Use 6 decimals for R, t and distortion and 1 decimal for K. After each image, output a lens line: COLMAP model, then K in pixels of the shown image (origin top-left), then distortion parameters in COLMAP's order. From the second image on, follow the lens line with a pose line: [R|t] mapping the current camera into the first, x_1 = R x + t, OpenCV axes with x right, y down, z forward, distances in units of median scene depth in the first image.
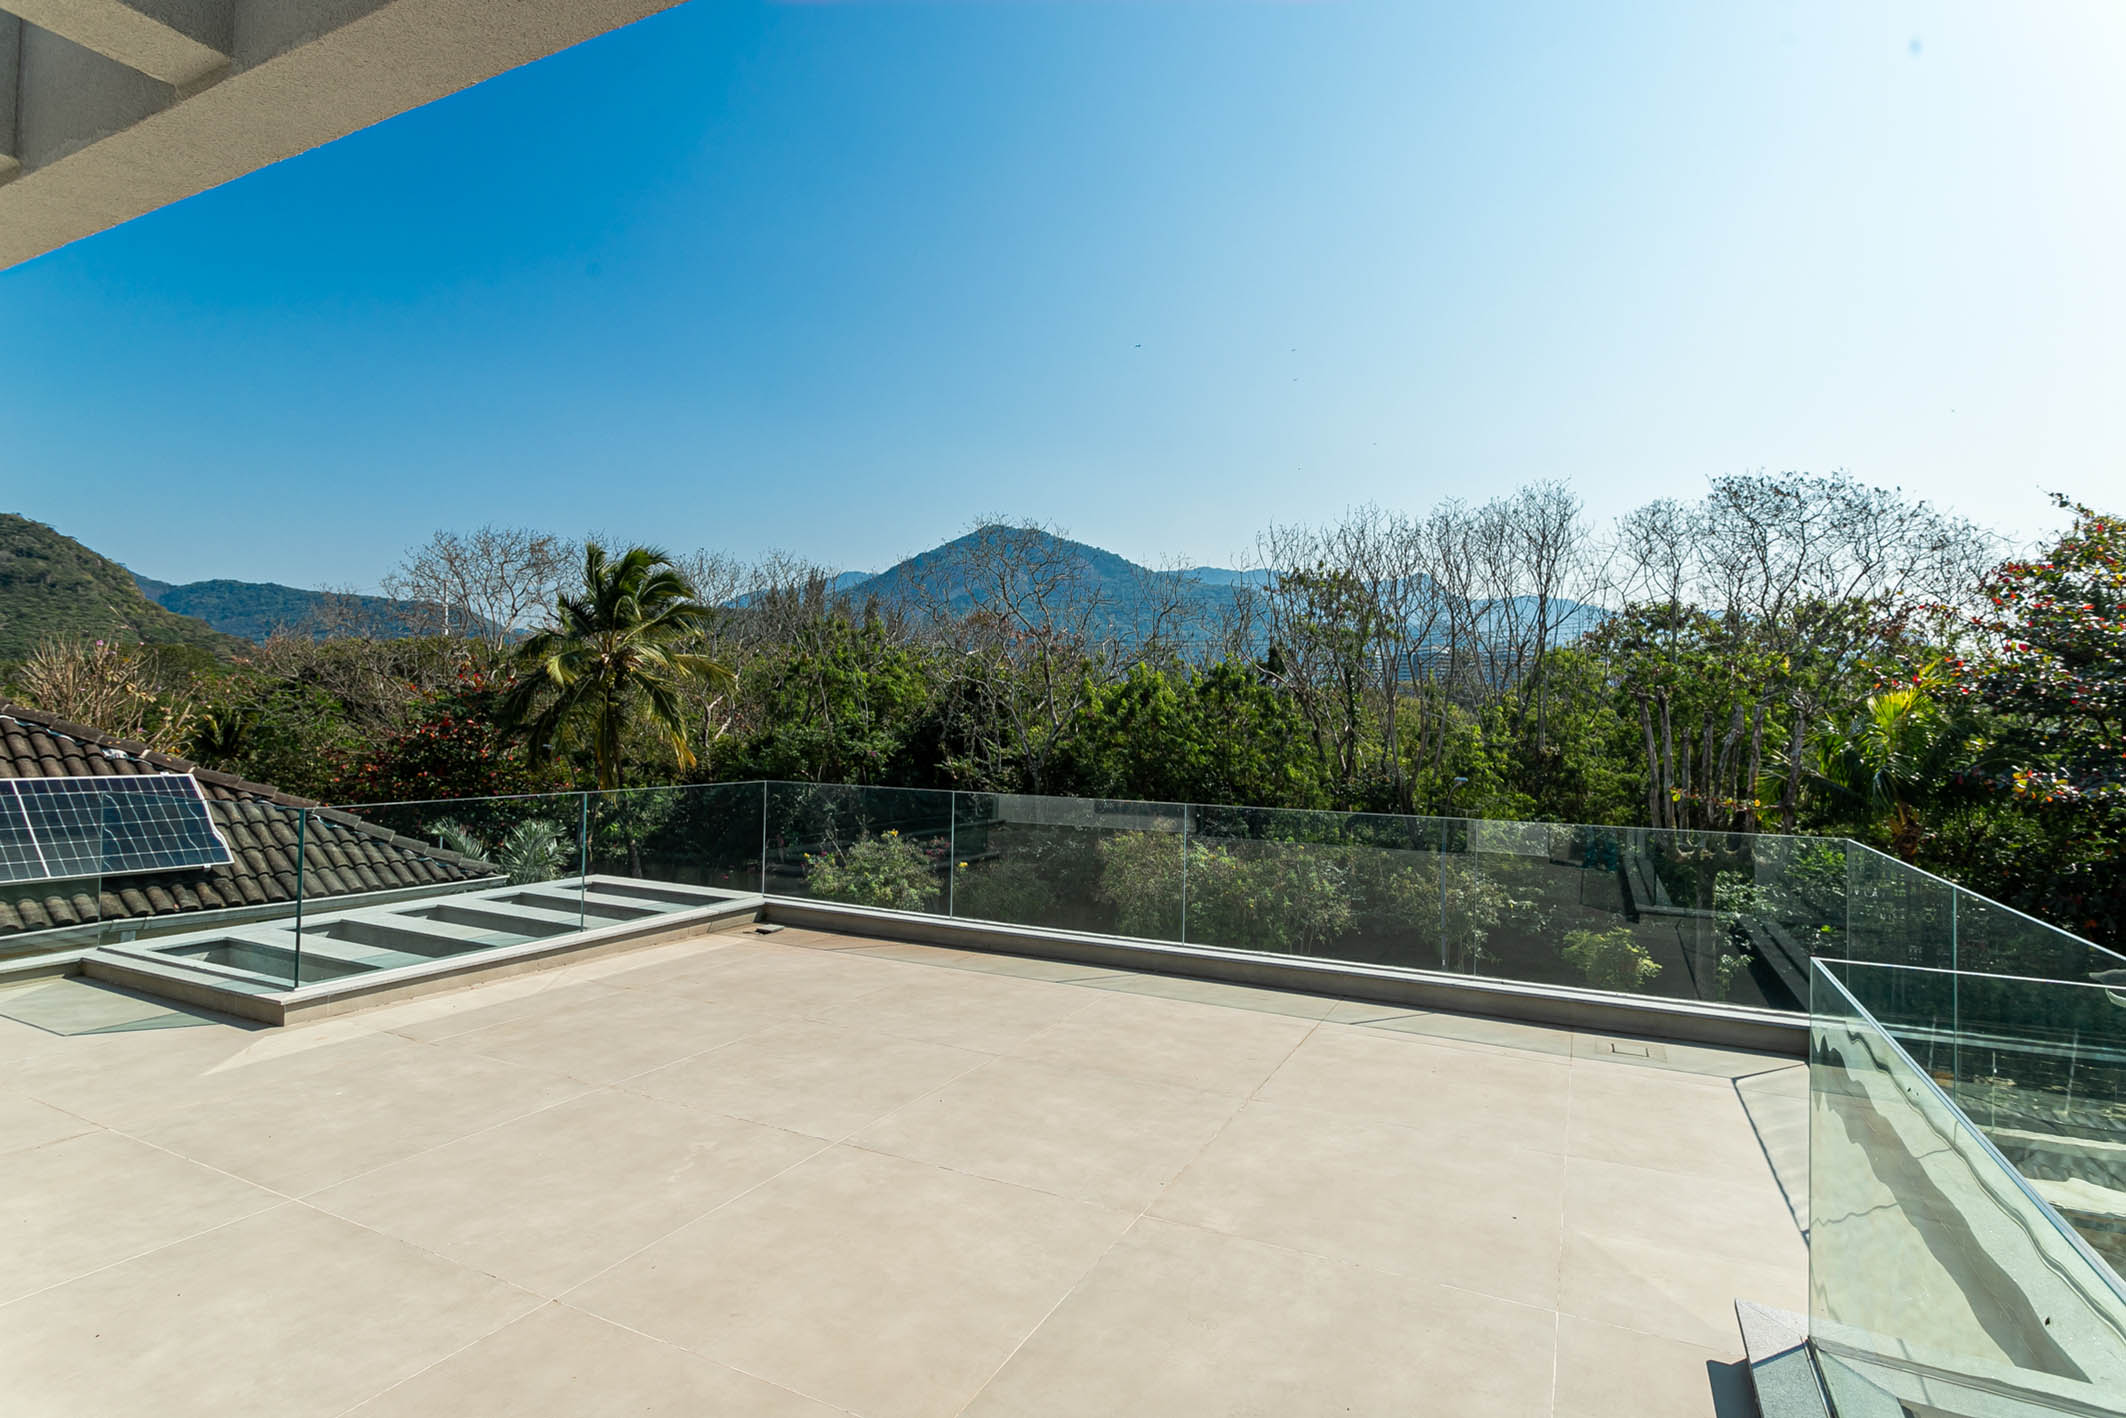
lens RADIAL K [[1064.4, 0, 1063.4], [0, 1064.4, 702.3], [0, 0, 1]] dist [-0.000982, 0.000374]
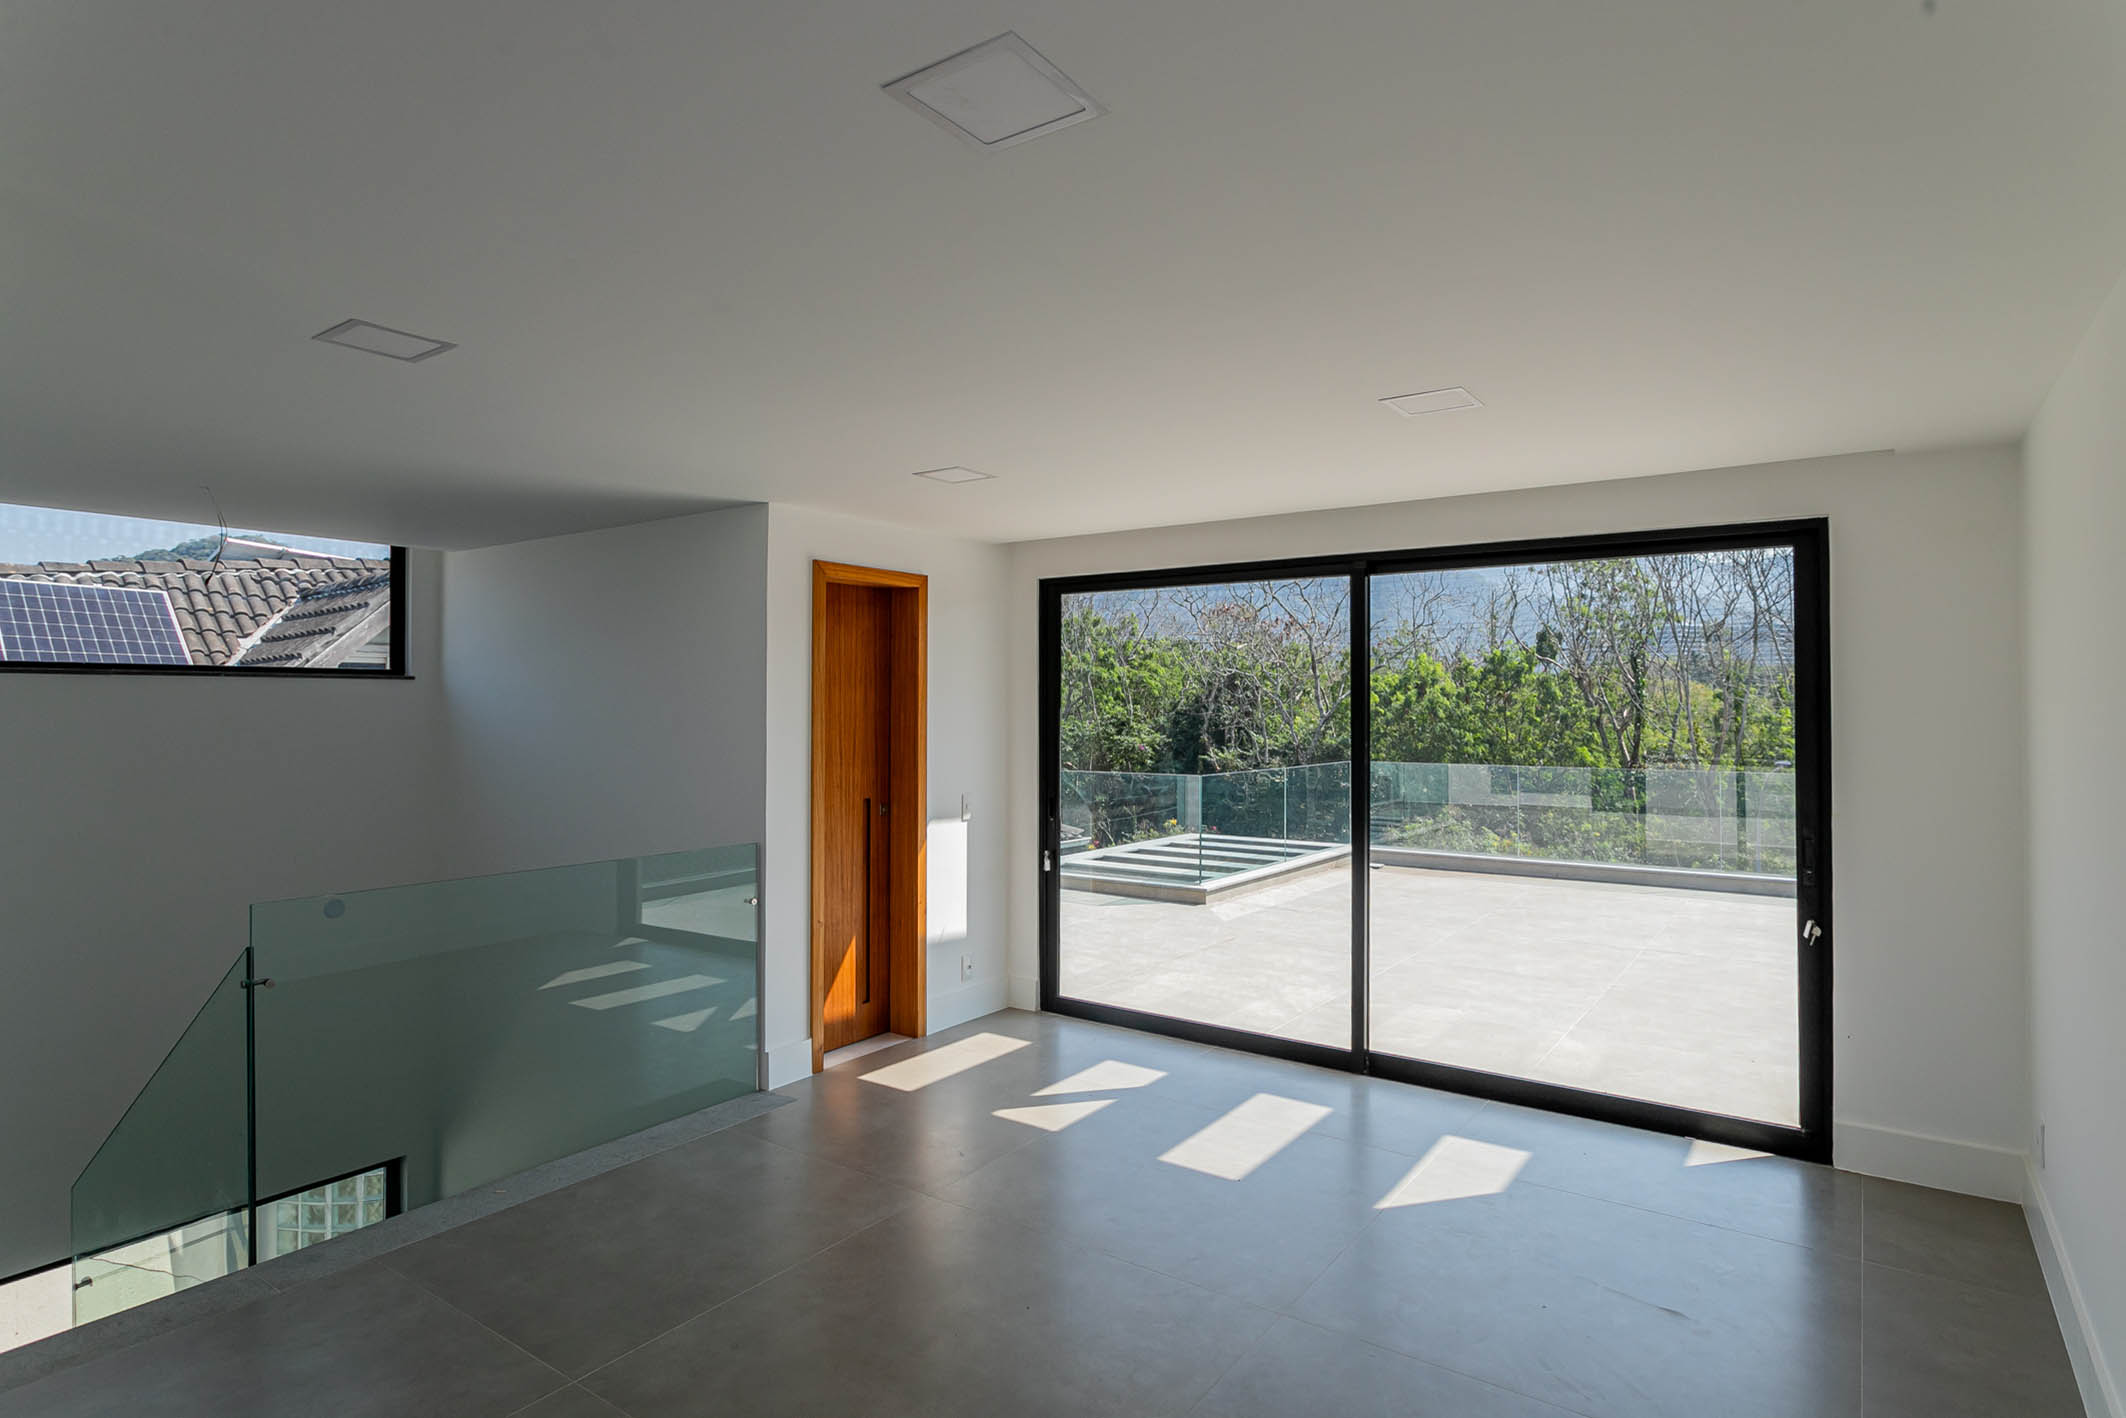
lens RADIAL K [[1138.6, 0, 1078.4], [0, 1138.6, 697.4], [0, 0, 1]] dist [0.000349, -0.000028]
pose [[0.989284, -0.020647, -0.144540, -0.086656], [0.021374, 0.999765, 0.003481, -0.004765], [0.144434, -0.006533, 0.989493, -0.107958]]
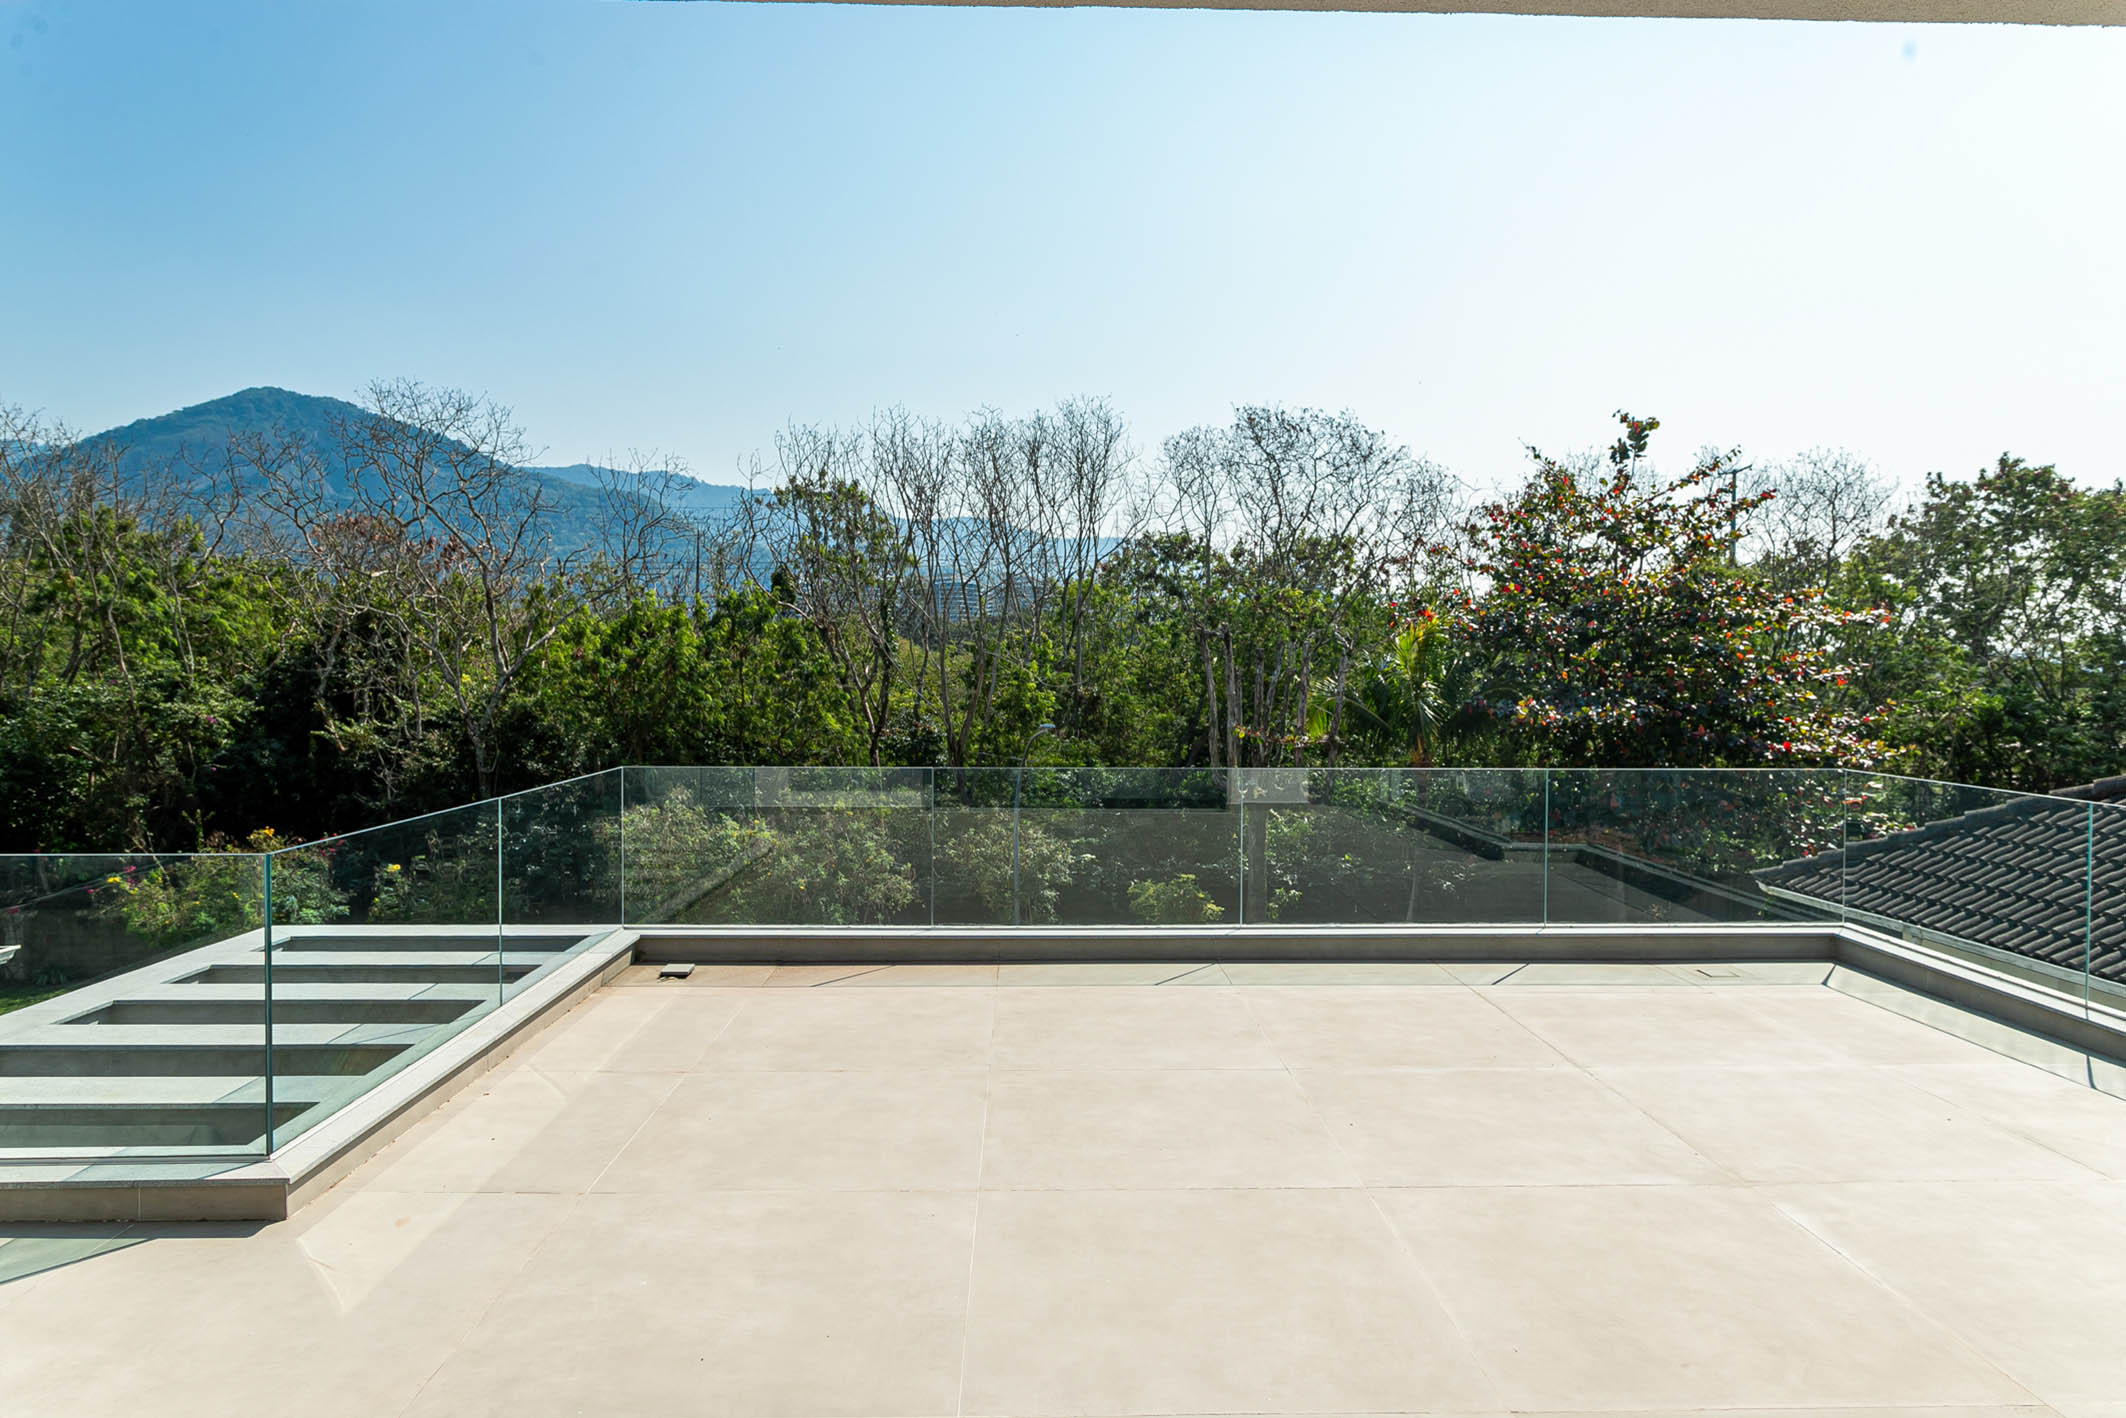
lens RADIAL K [[1285.9, 0, 1062.6], [0, 1285.9, 698.6], [0, 0, 1]] dist [-0.002804, 0.002555]
pose [[0.884107, -0.026799, 0.466515, -0.087672], [0.004782, 0.998821, 0.048314, -0.002348], [-0.467260, -0.040484, 0.883193, 0.022643]]
